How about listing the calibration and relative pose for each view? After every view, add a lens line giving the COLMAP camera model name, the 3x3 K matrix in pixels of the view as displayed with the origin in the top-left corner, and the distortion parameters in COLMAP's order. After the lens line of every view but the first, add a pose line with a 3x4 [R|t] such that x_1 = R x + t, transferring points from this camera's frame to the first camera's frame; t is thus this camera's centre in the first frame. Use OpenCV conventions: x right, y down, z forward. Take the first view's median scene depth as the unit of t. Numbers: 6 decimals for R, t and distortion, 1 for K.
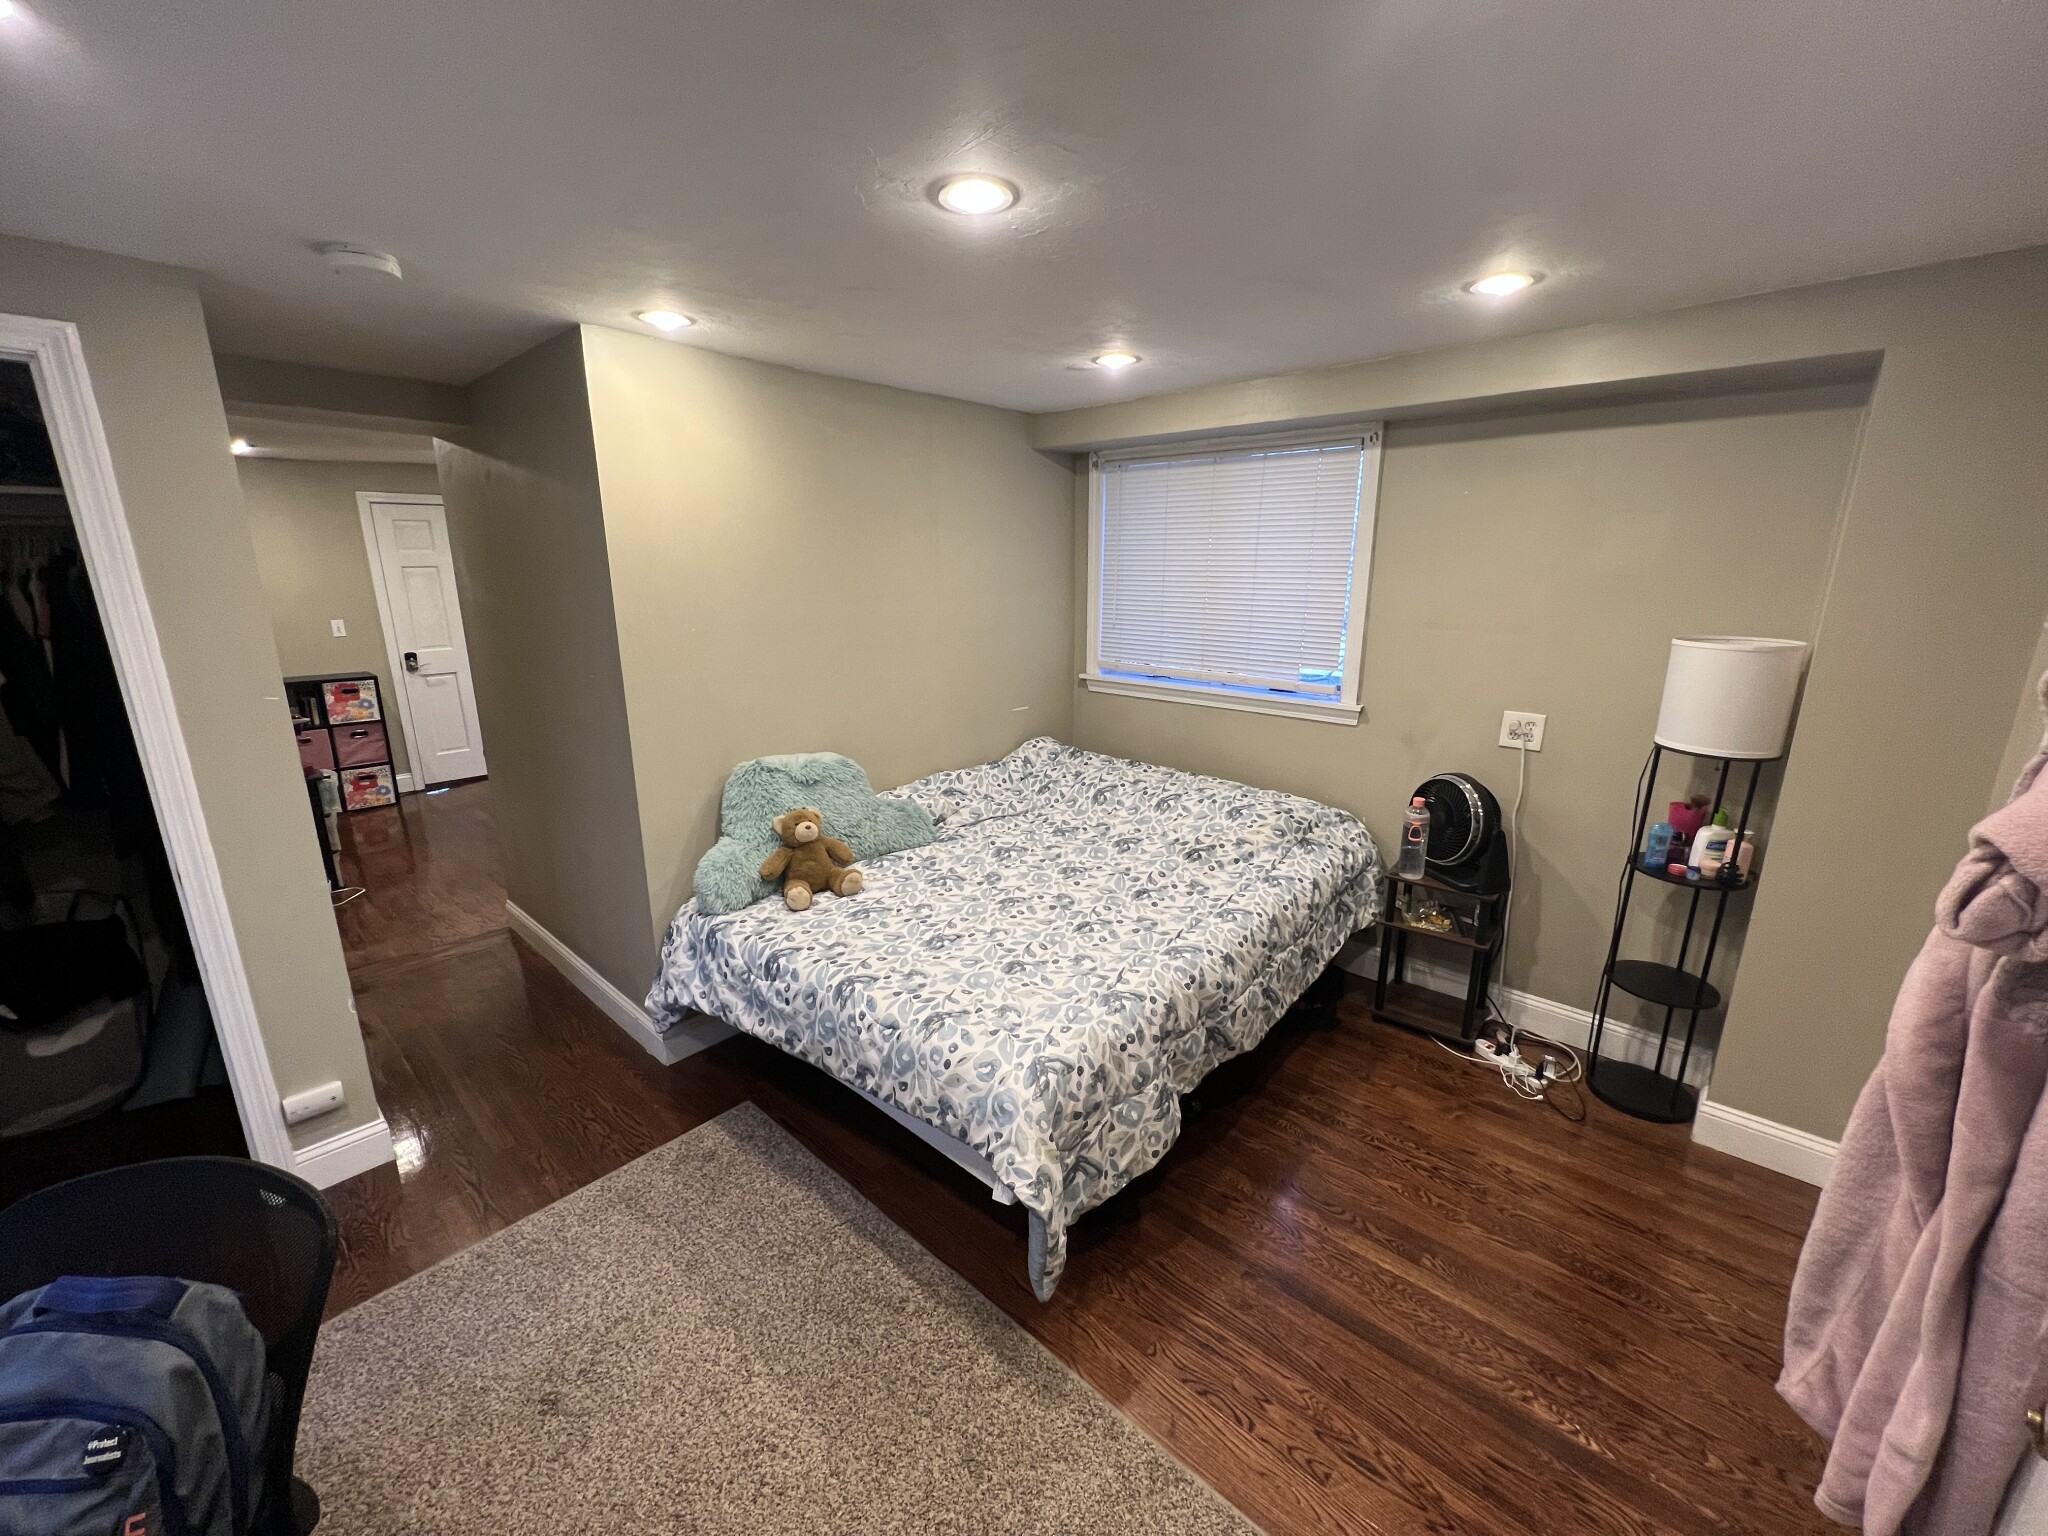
lens RADIAL K [[817.8, 0, 1021.5], [0, 817.8, 765.7], [0, 0, 1]] dist [-0.001780, 0.000684]
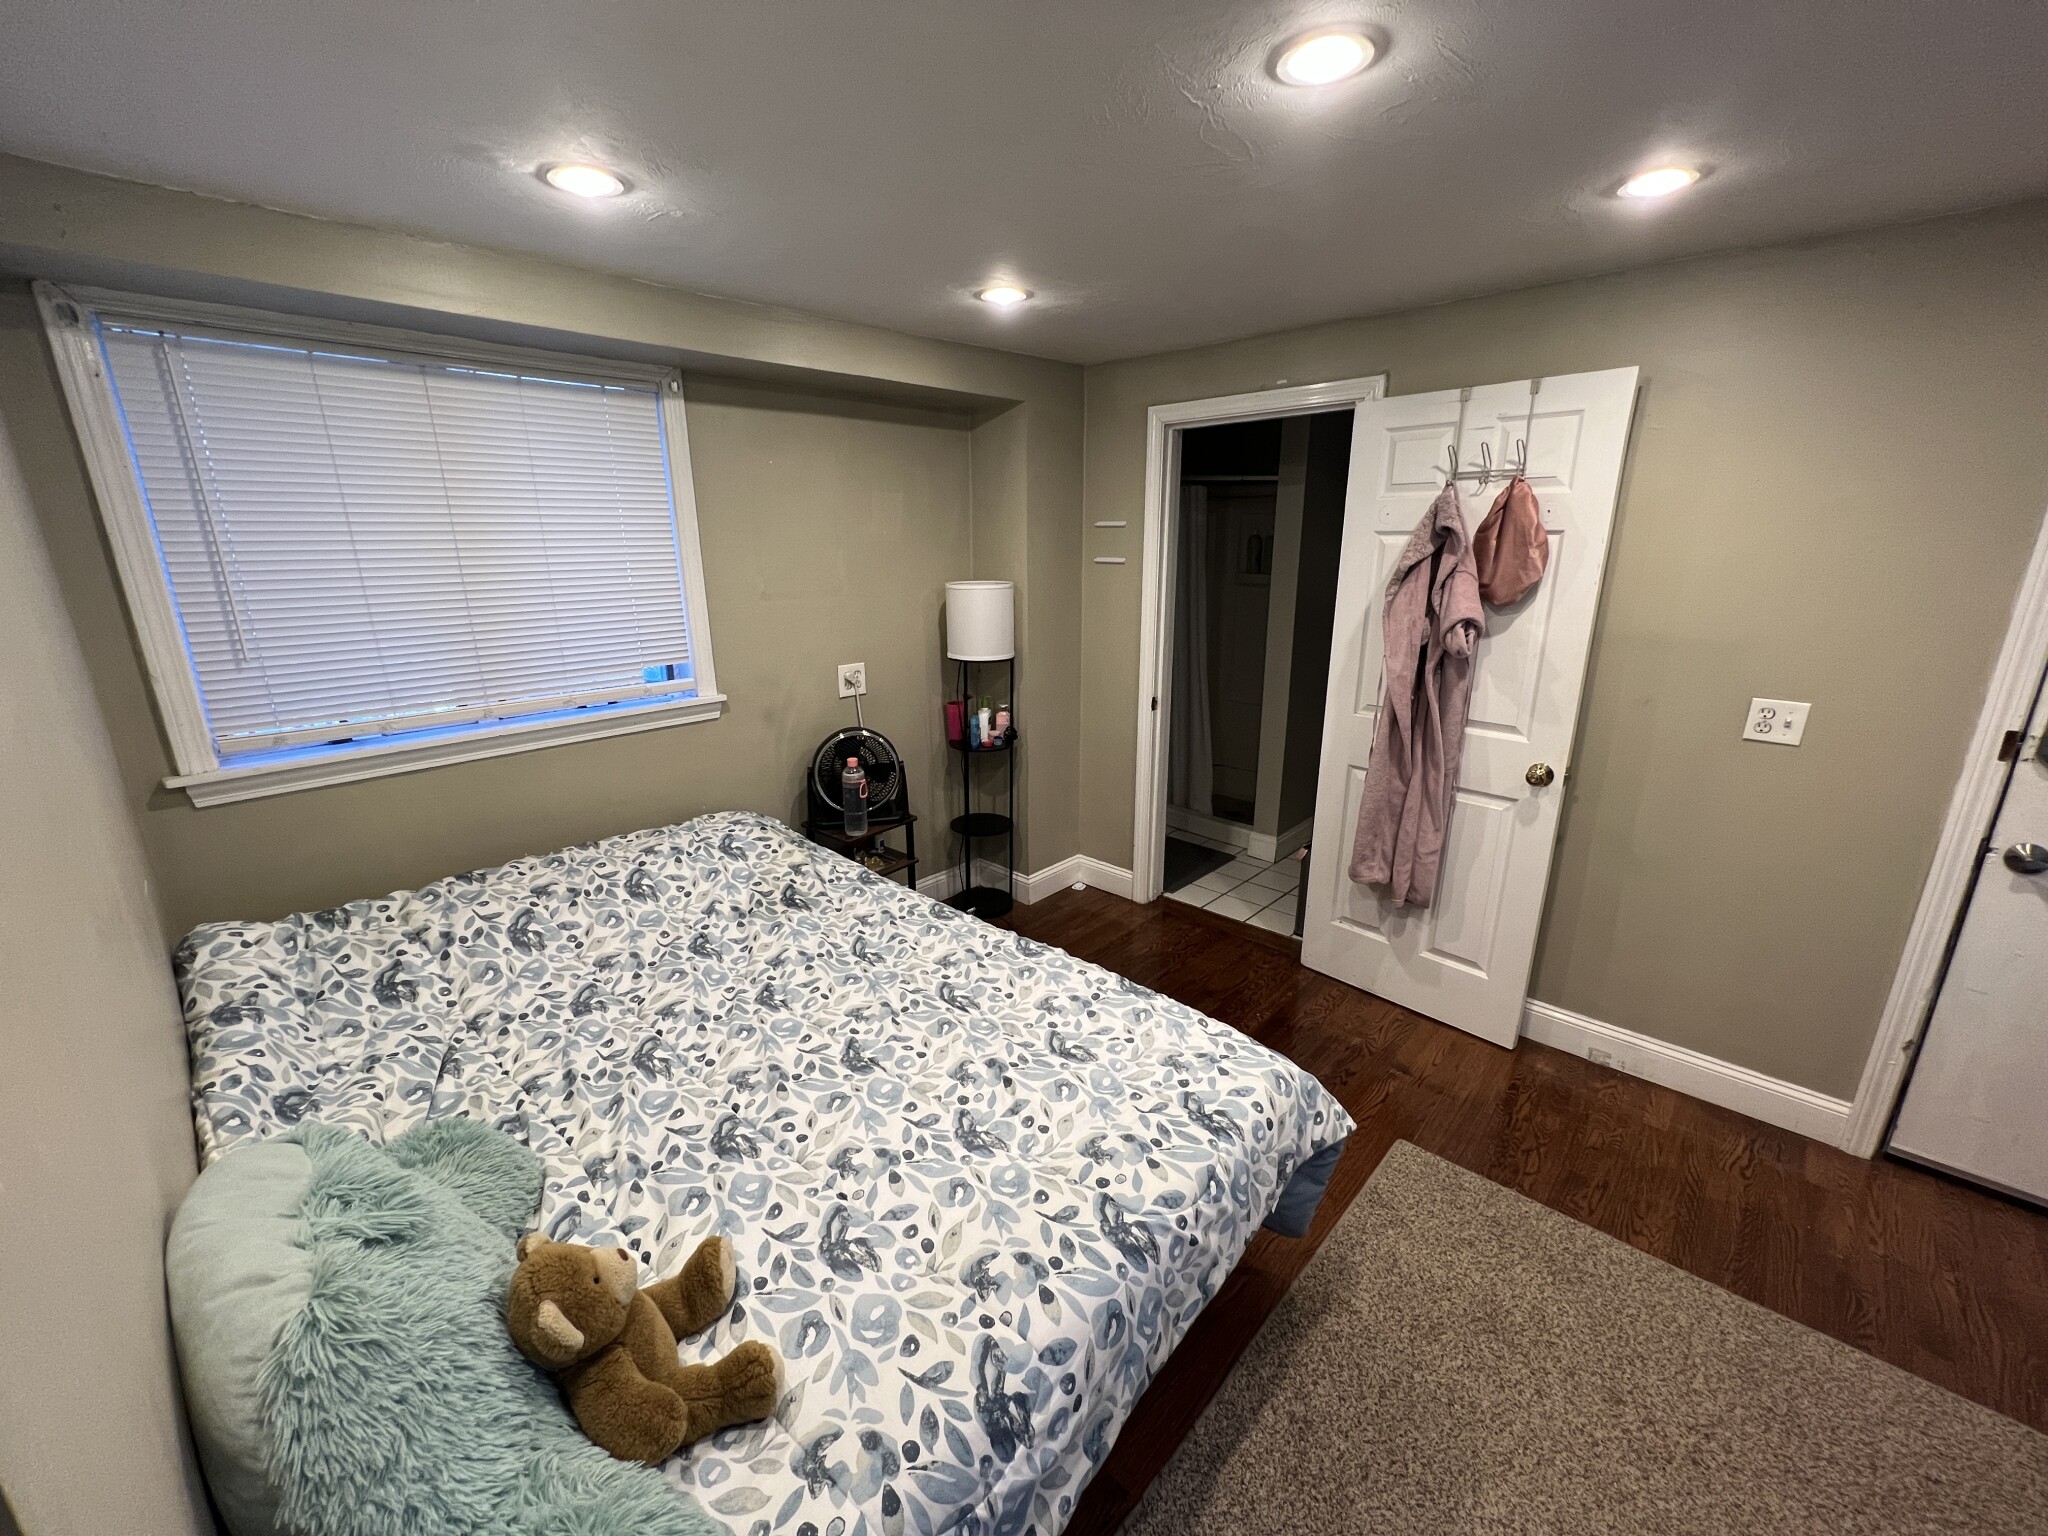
lens RADIAL K [[817.8, 0, 1021.5], [0, 817.8, 765.7], [0, 0, 1]] dist [-0.001780, 0.000684]
pose [[0.017011, -0.272802, 0.961920, -0.463543], [0.251247, 0.932356, 0.259975, -0.151239], [-0.967773, 0.237257, 0.084401, 0.626946]]
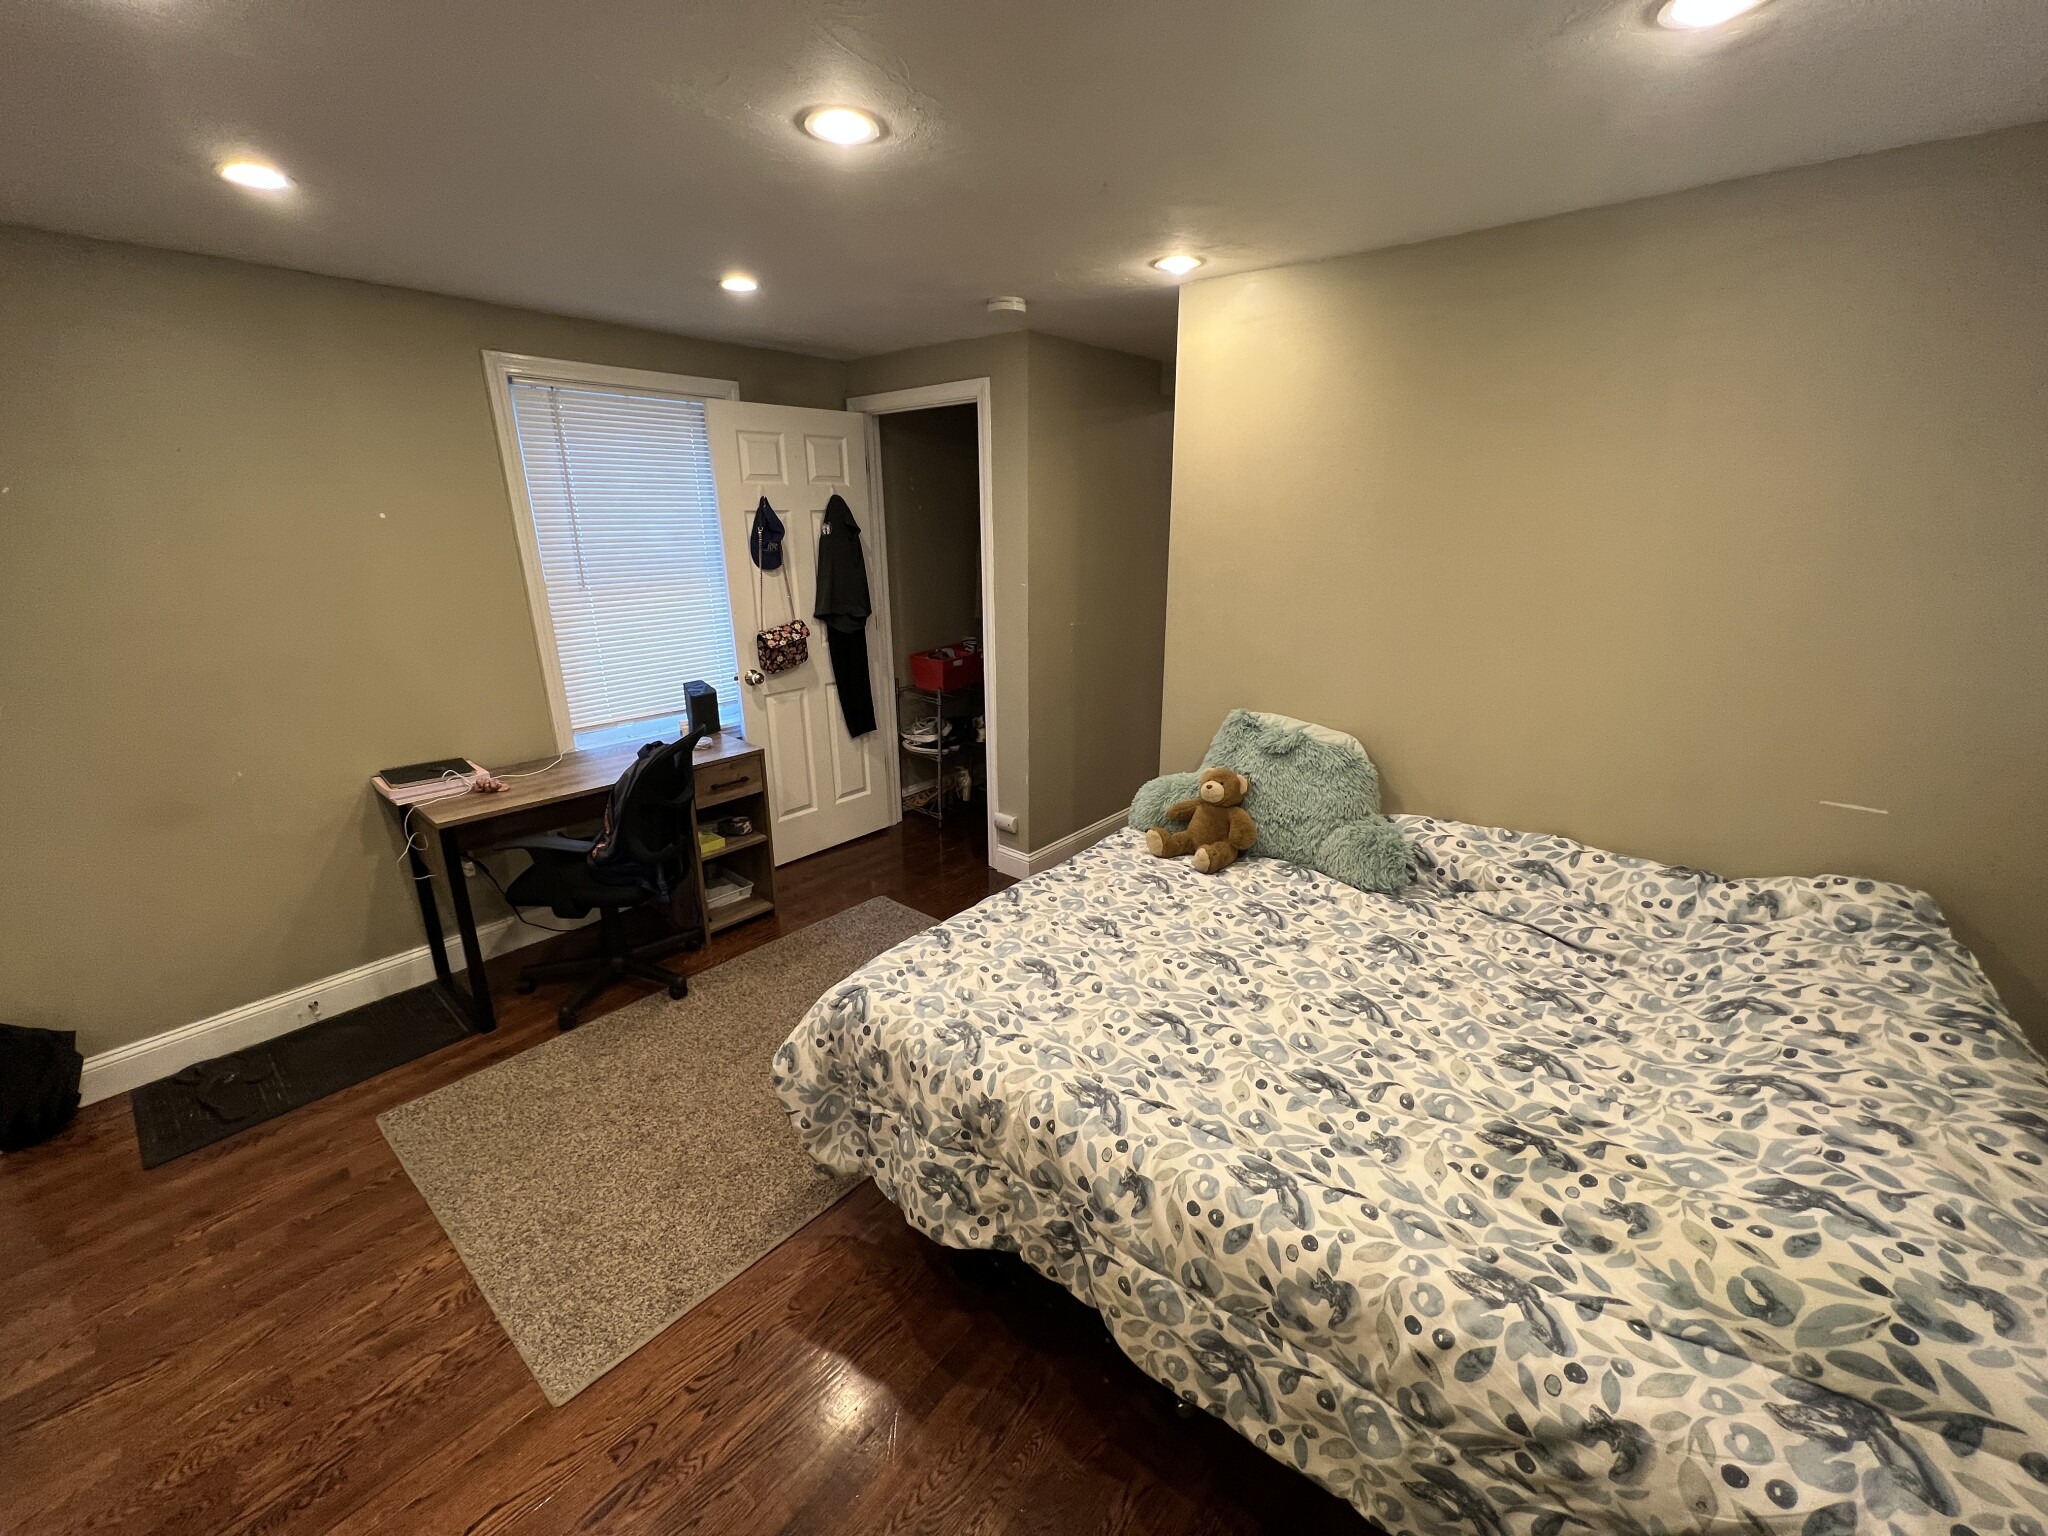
lens RADIAL K [[817.8, 0, 1021.5], [0, 817.8, 765.7], [0, 0, 1]] dist [-0.001780, 0.000684]
pose [[0.033688, 0.295634, -0.954707, 0.522367], [-0.238734, 0.929977, 0.279552, -0.133313], [0.970500, 0.218504, 0.101907, 0.581048]]
